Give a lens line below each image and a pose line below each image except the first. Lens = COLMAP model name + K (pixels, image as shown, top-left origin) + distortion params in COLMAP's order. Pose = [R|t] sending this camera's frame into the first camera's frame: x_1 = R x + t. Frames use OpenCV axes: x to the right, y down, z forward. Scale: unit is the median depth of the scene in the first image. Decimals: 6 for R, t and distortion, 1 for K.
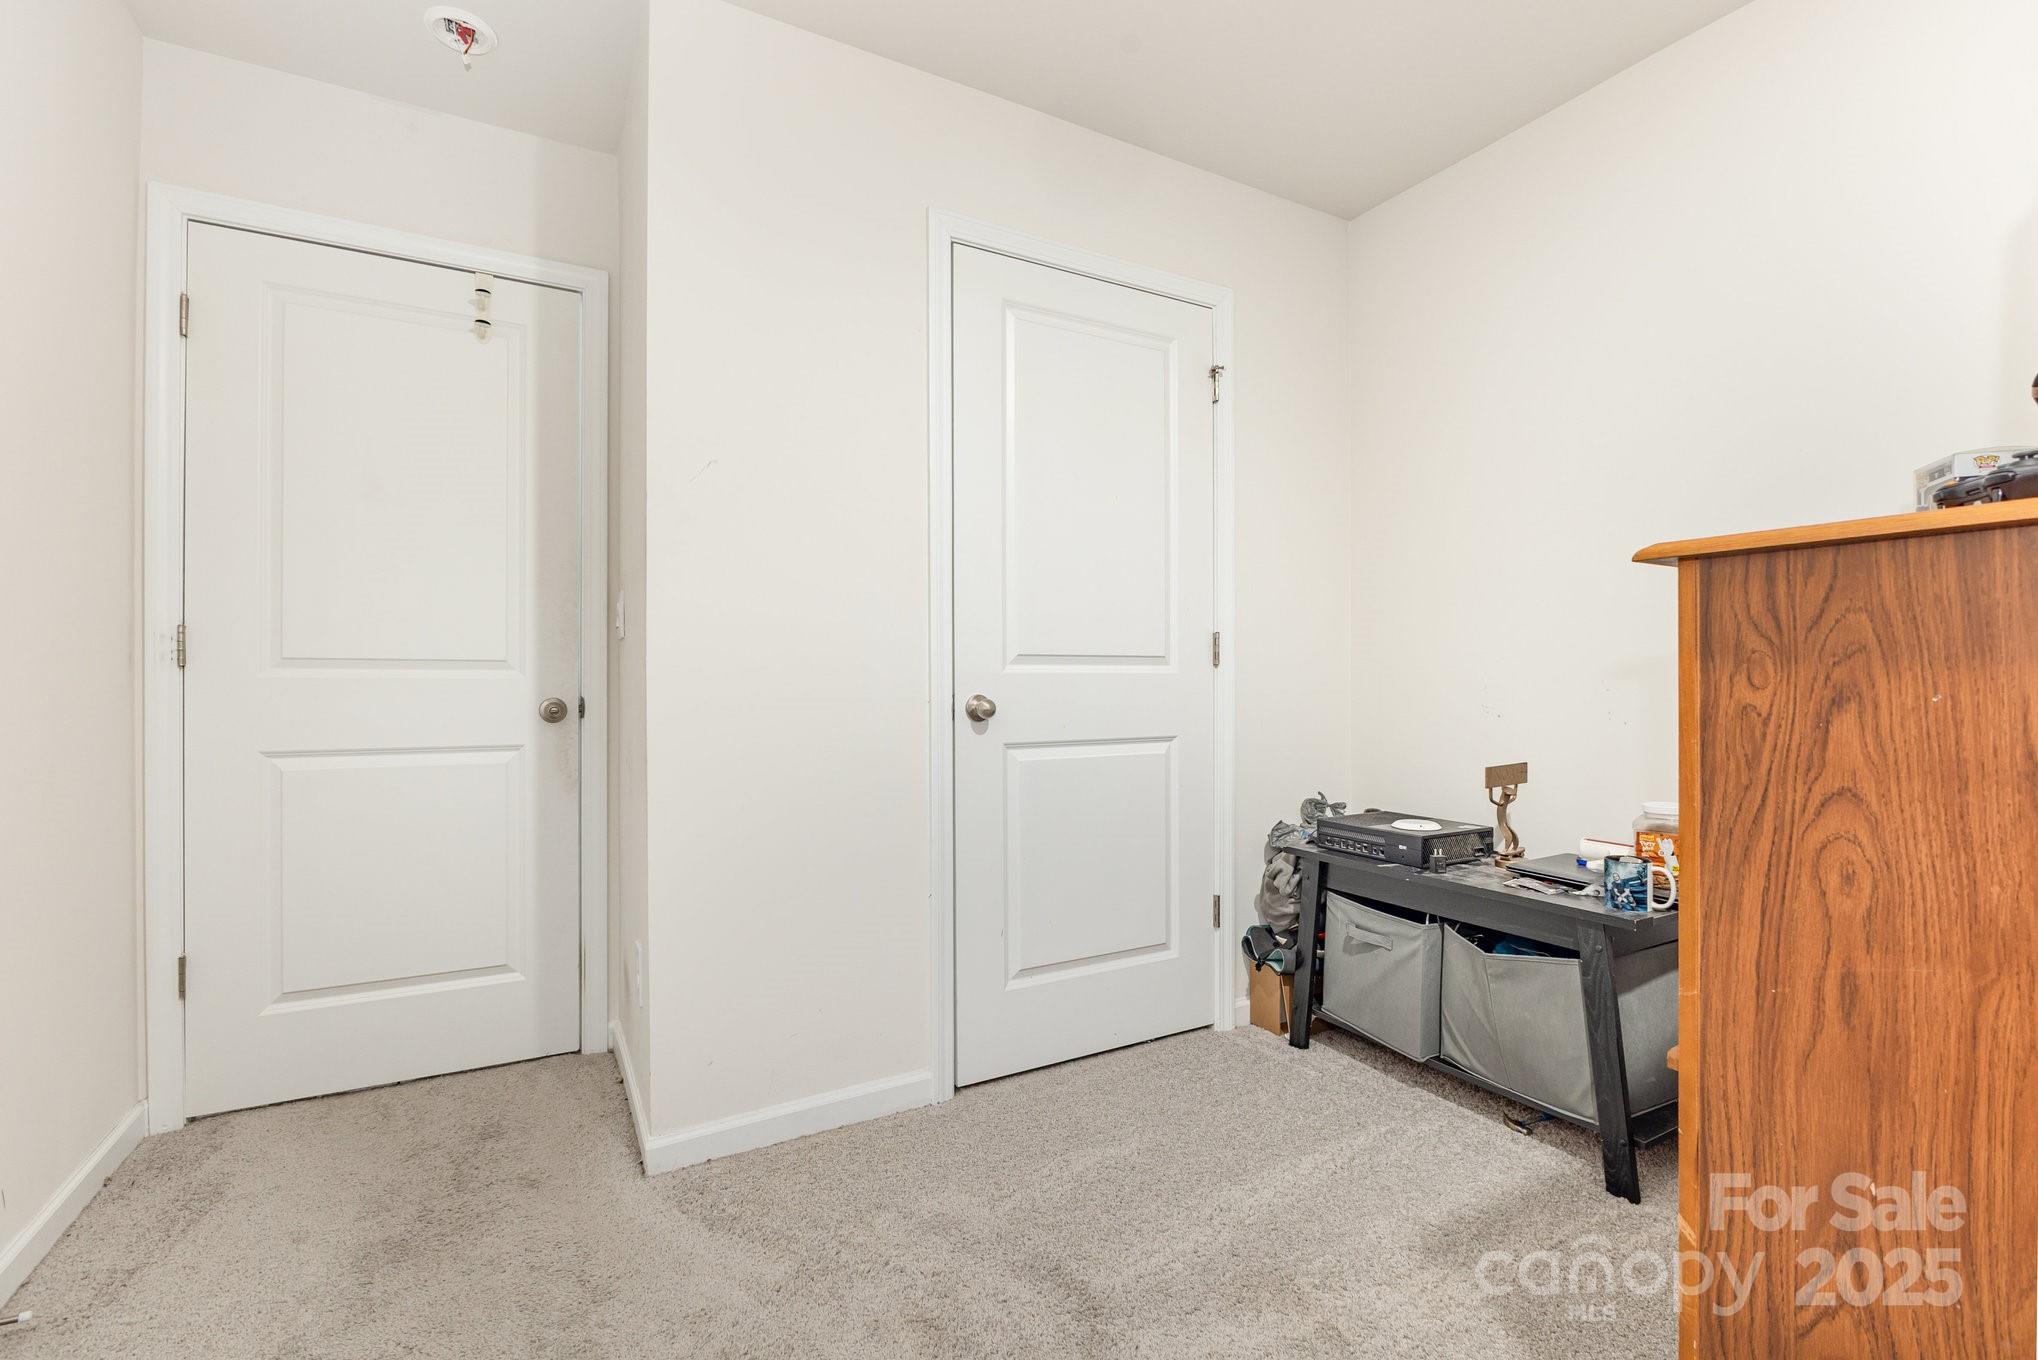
lens RADIAL K [[936.8, 0, 1021.5], [0, 936.8, 678.6], [0, 0, 1]] dist [-0.002953, -0.000192]
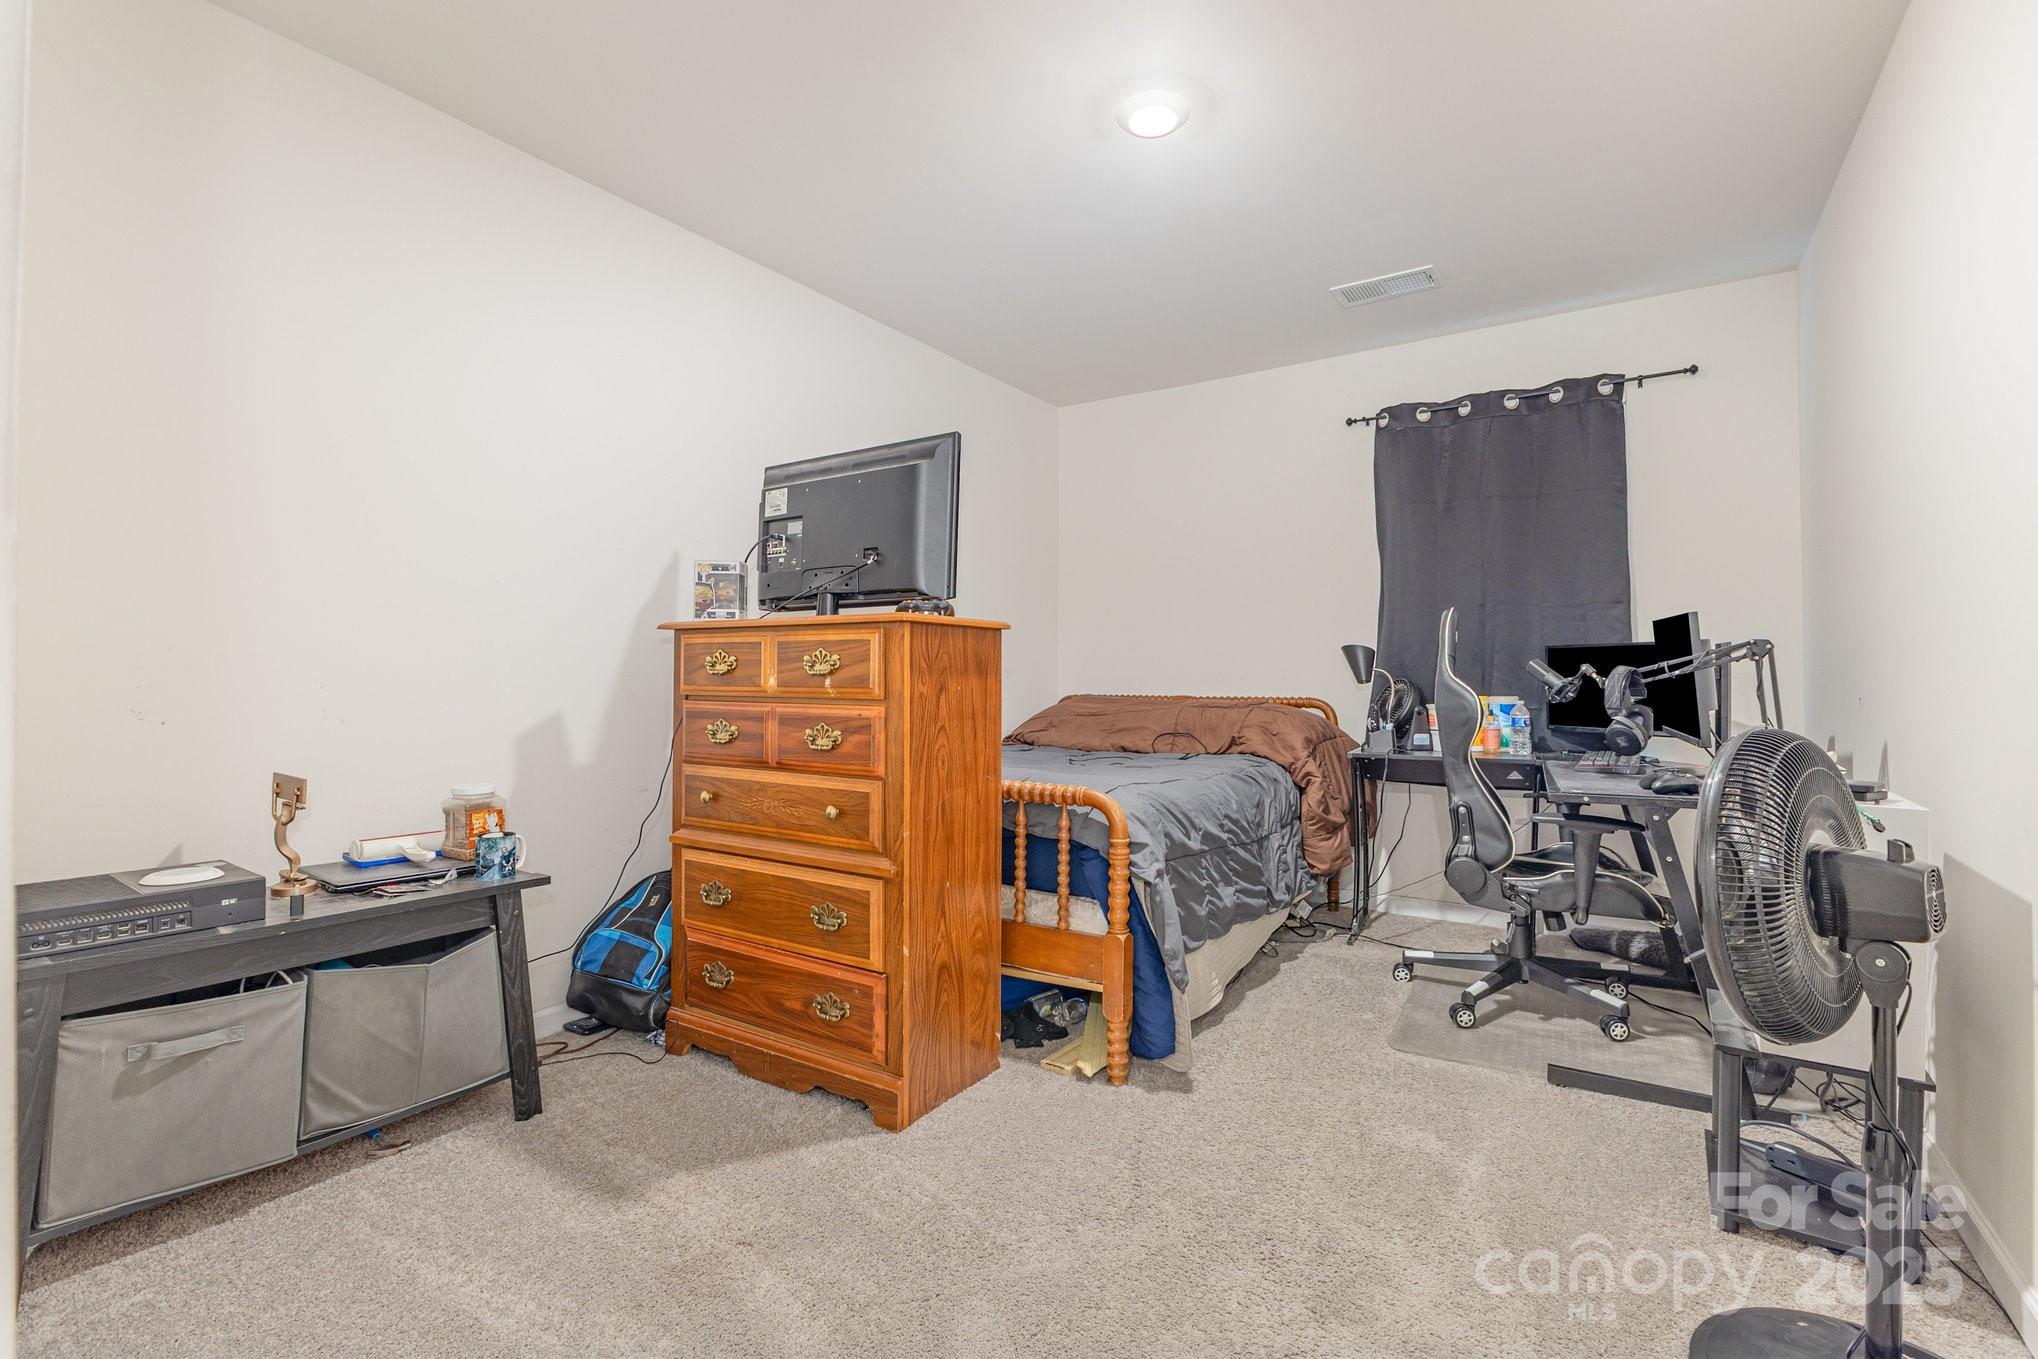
lens RADIAL K [[936.8, 0, 1015.9], [0, 936.8, 678.2], [0, 0, 1]] dist [-0.002953, -0.000192]
pose [[-0.484089, 0.009837, 0.874964, -0.582624], [-0.003985, 0.999902, -0.013446, 0.011662], [-0.875010, -0.009996, -0.484002, 0.874099]]
